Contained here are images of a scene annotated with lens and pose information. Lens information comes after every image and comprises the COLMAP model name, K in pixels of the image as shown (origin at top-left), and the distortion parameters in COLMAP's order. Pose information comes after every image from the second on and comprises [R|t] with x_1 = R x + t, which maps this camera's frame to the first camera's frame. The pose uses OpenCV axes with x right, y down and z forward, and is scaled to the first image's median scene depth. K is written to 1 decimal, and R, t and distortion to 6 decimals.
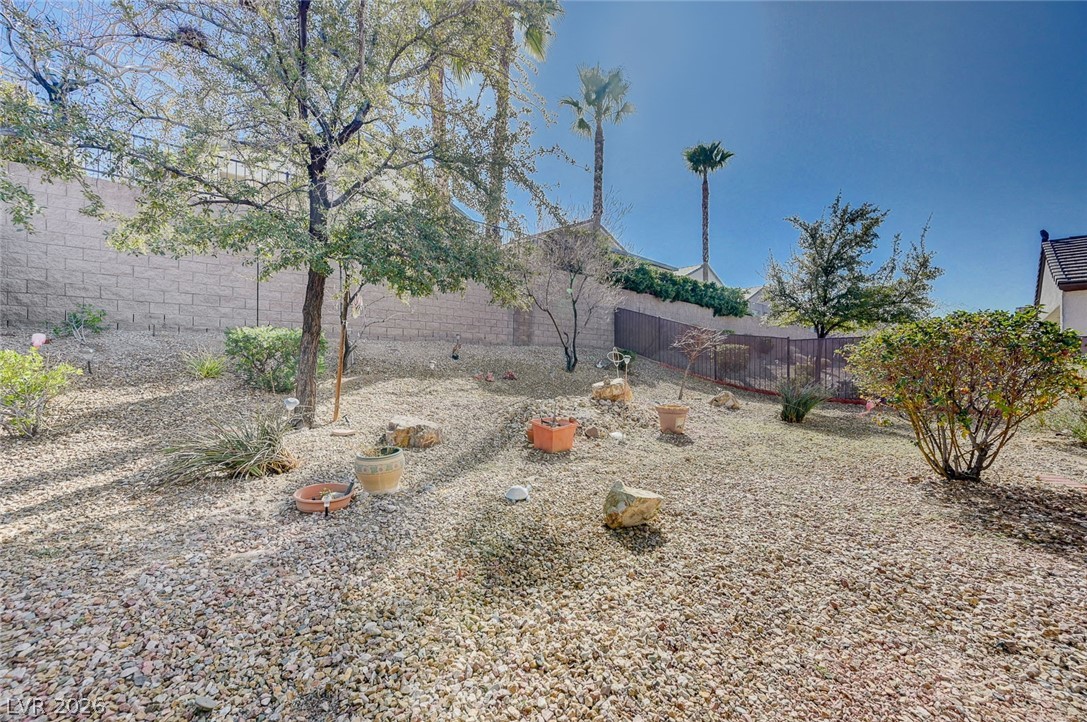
lens RADIAL K [[430.4, 0, 541.2], [0, 430.4, 370.9], [0, 0, 1]] dist [-0.001928, 0.000735]
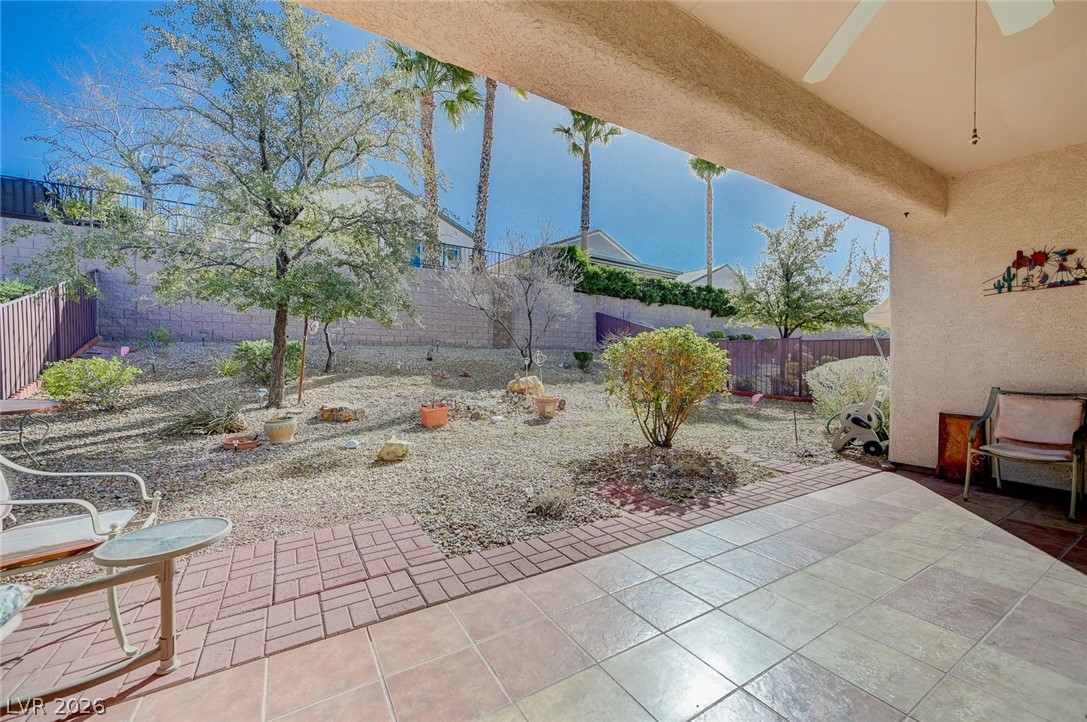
lens RADIAL K [[430.4, 0, 542.8], [0, 430.4, 359.4], [0, 0, 1]] dist [-0.001928, 0.000735]
pose [[0.990106, -0.006037, -0.140188, 0.322784], [0.002474, 0.999670, -0.025577, 0.001304], [0.140296, 0.024977, 0.989794, -0.190744]]
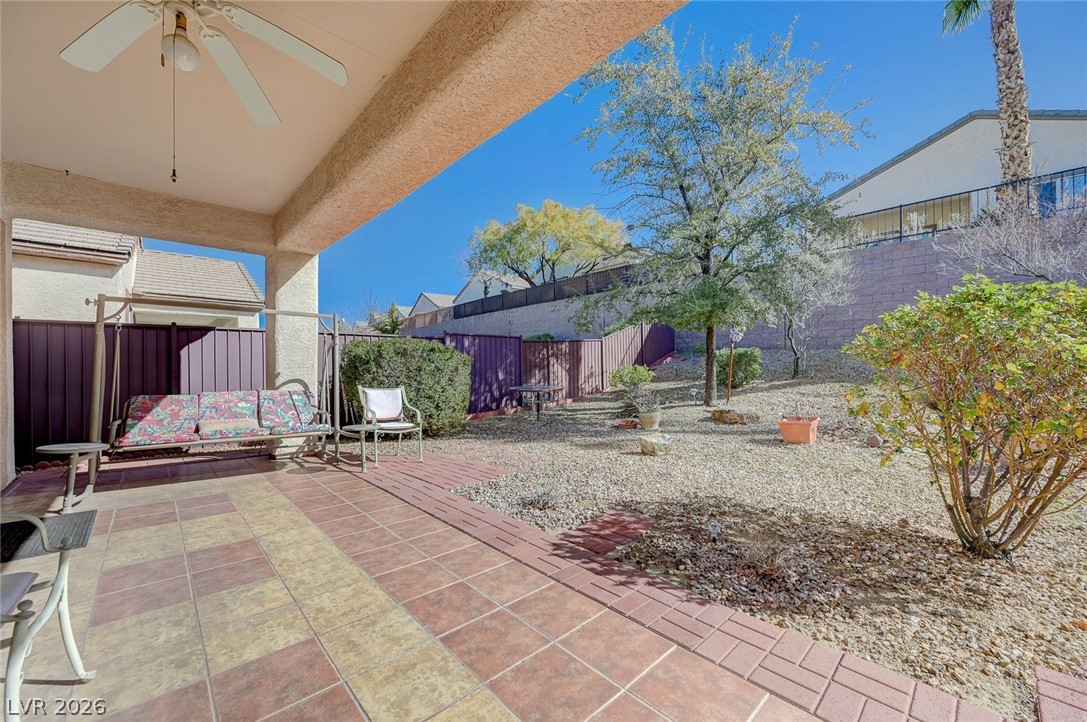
lens RADIAL K [[430.4, 0, 546.4], [0, 430.4, 363.6], [0, 0, 1]] dist [-0.001928, 0.000735]
pose [[0.052324, -0.018372, -0.998461, 0.655910], [-0.016342, 0.999681, -0.019251, 0.000214], [0.998496, 0.017324, 0.052007, 0.141672]]
